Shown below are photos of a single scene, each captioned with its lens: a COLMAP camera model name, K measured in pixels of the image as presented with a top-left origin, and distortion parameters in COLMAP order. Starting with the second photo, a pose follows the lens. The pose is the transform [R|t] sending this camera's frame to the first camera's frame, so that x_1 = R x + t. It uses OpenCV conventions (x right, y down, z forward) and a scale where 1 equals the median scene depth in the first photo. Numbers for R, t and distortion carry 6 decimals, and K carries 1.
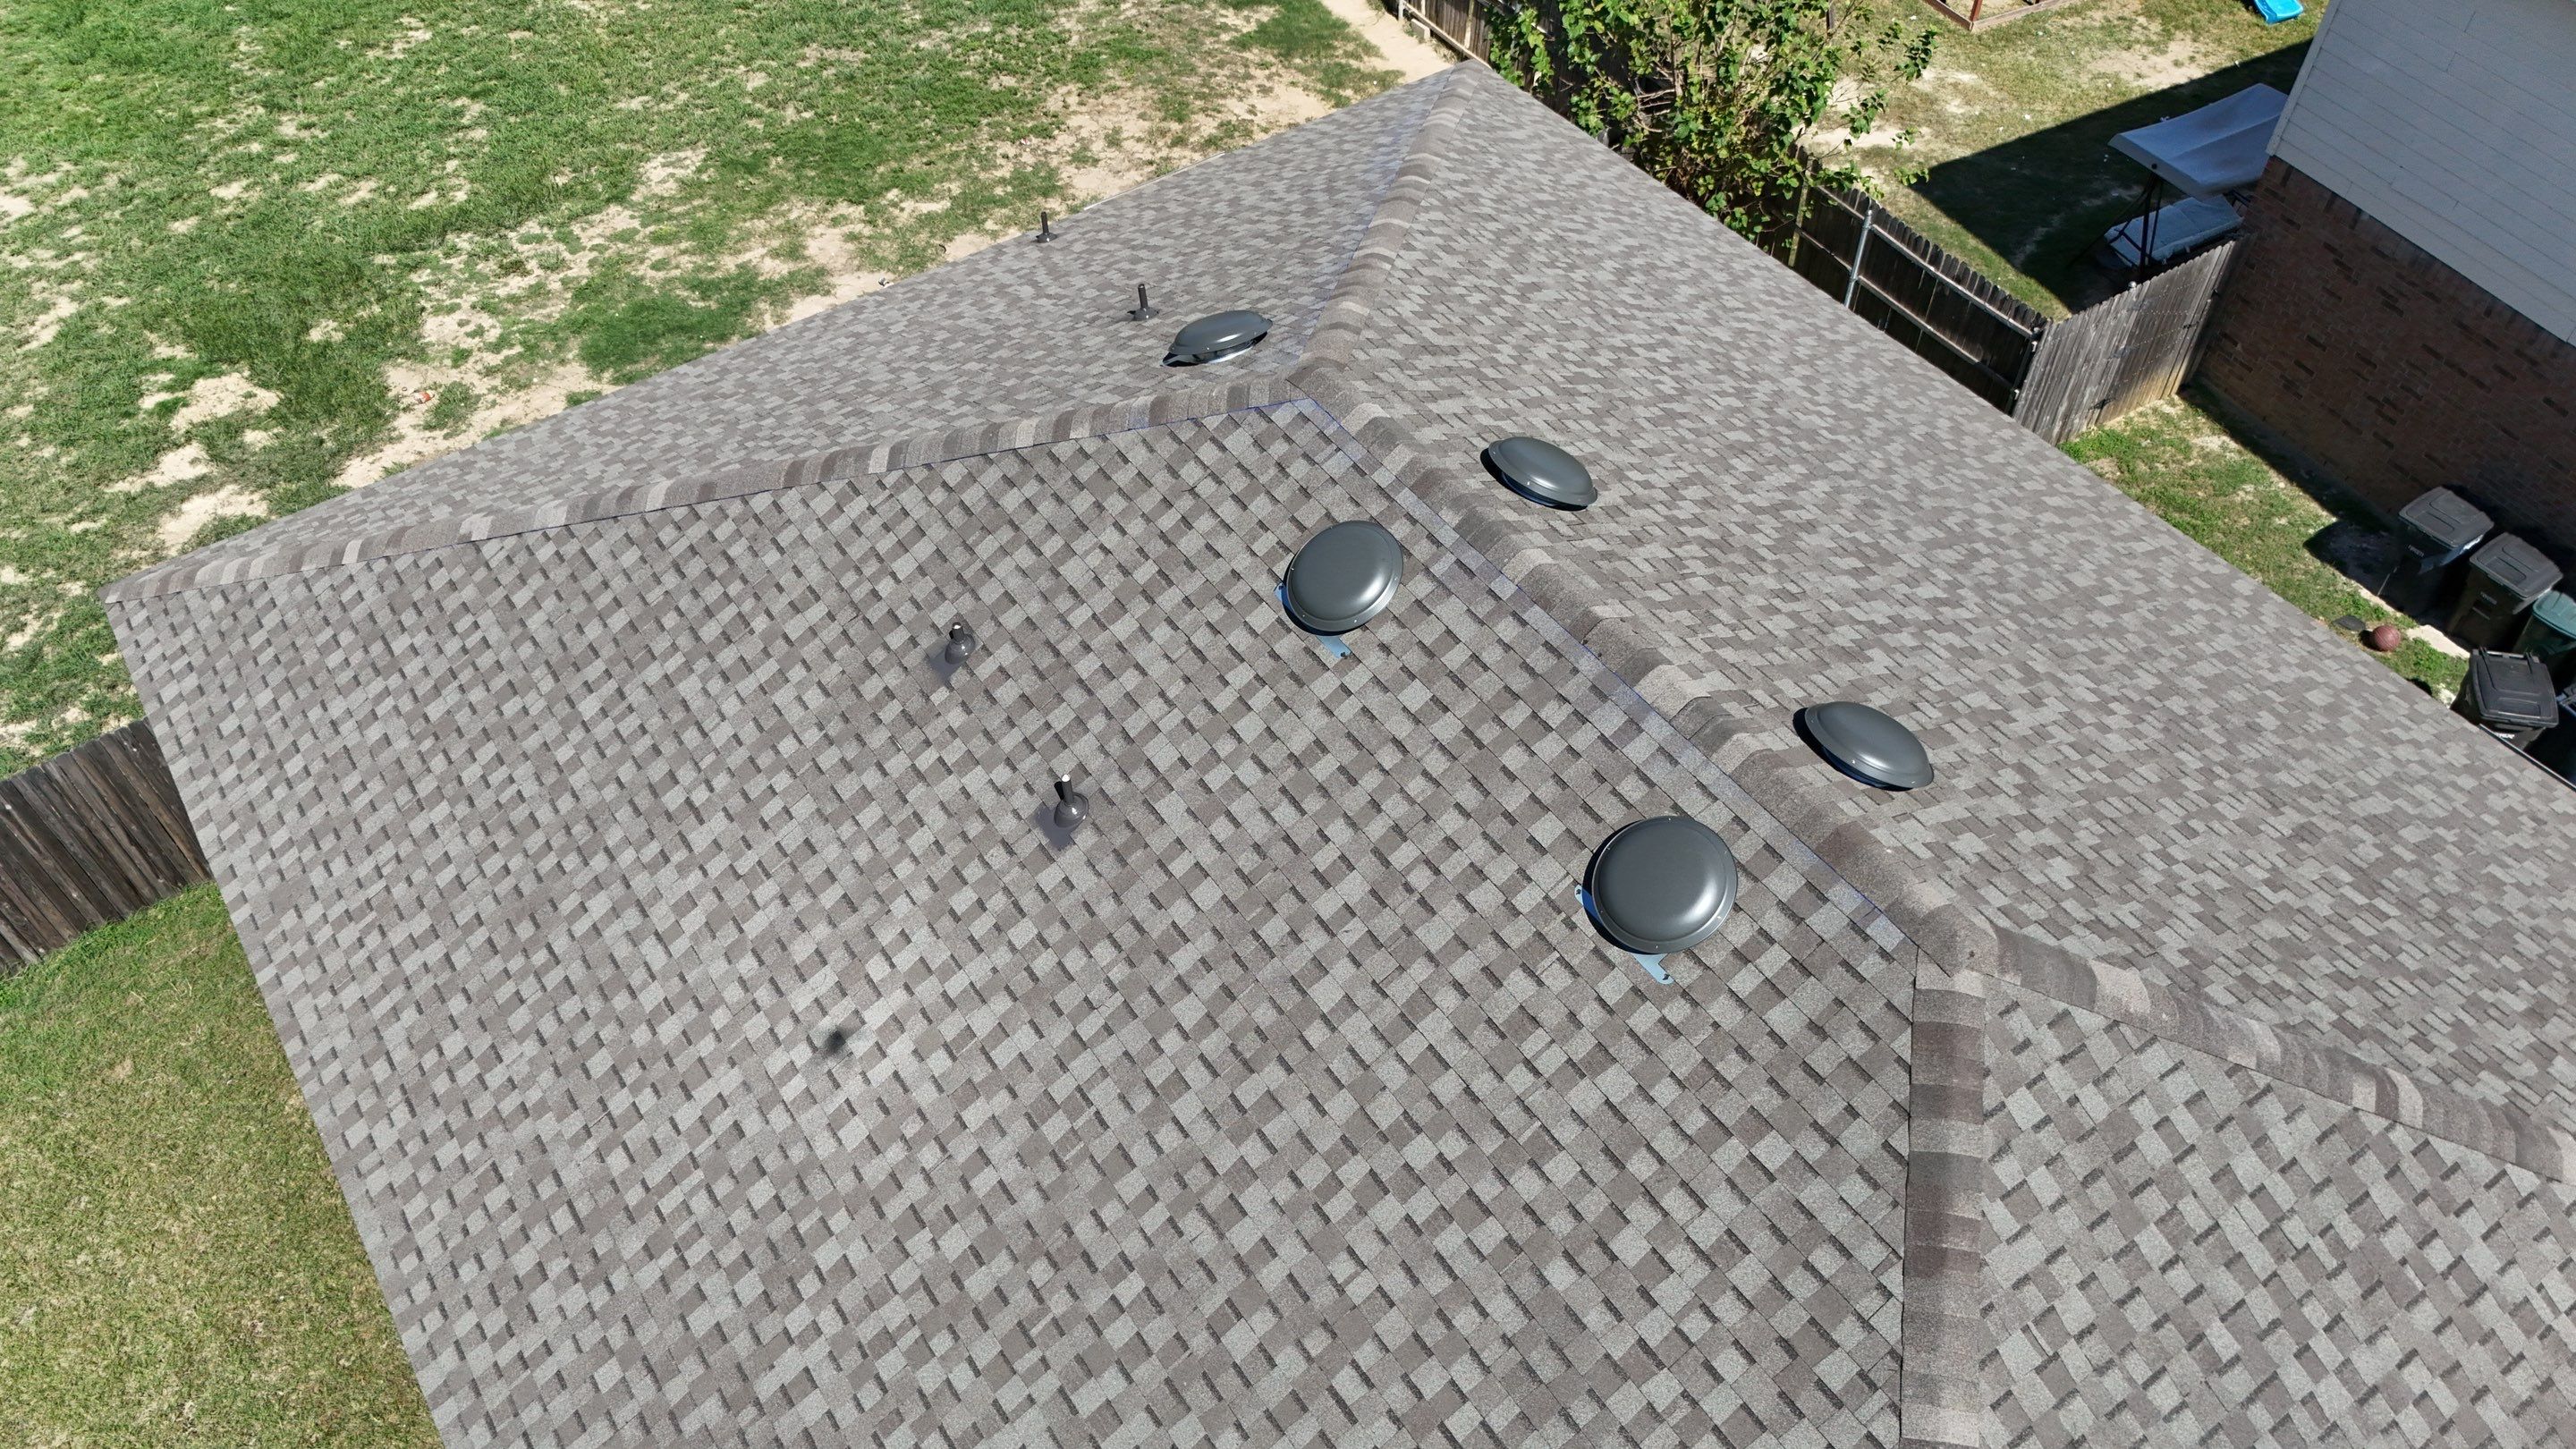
lens RADIAL K [[1894.7, 0, 1274.6], [0, 1894.7, 700.9], [0, 0, 1]] dist [0.067691, -0.060899]
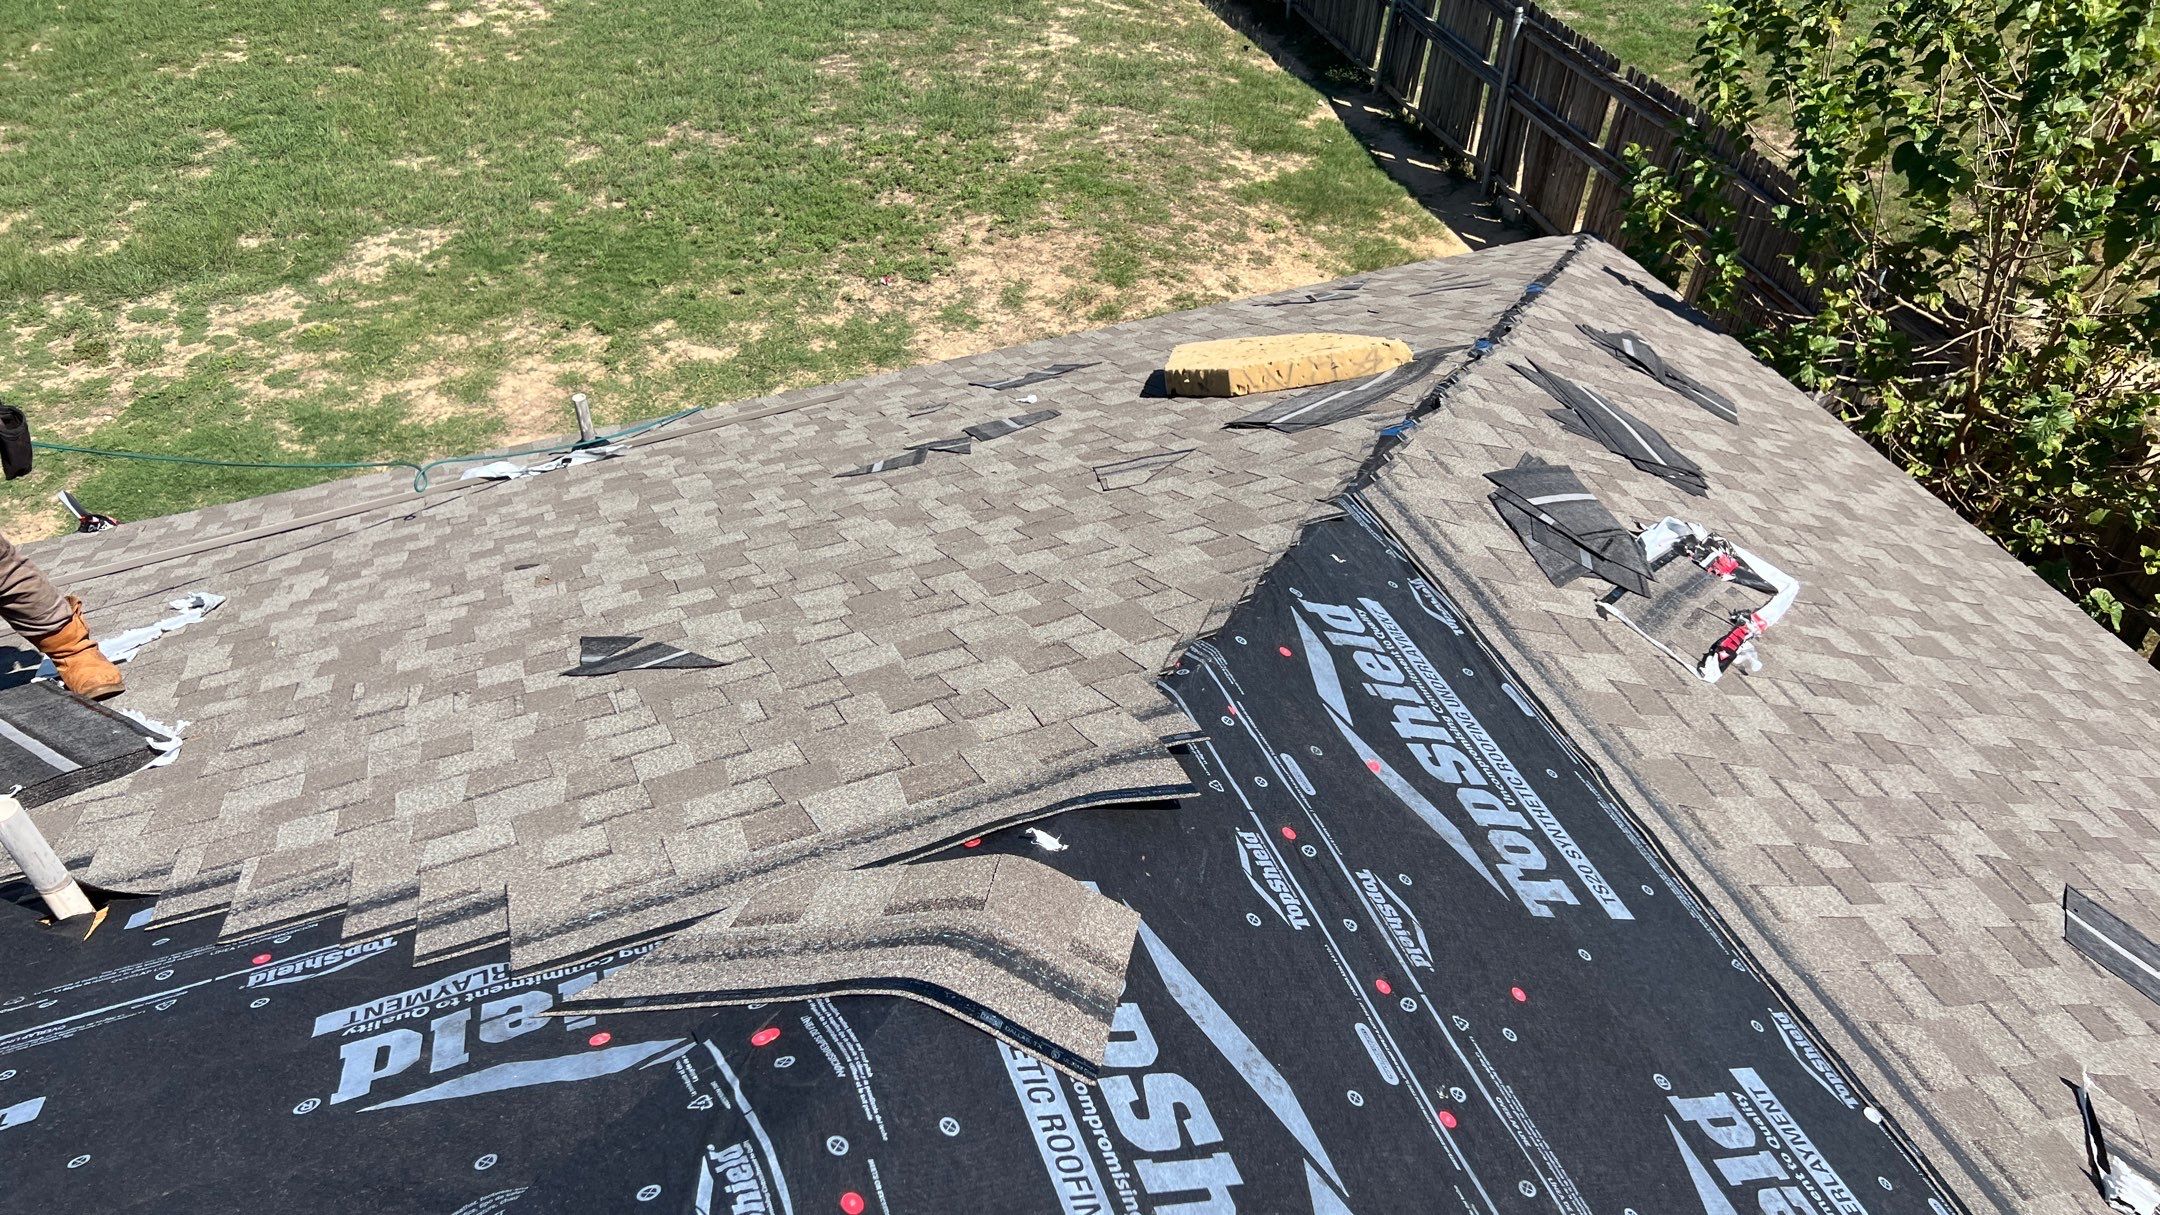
lens RADIAL K [[1584.9, 0, 1099.5], [0, 1584.9, 657.7], [0, 0, 1]] dist [0.069691, -0.078601]
pose [[0.974874, 0.172154, -0.141367, 0.089158], [-0.183121, 0.980698, -0.068540, -0.272501], [0.126839, 0.092706, 0.987582, 0.918872]]
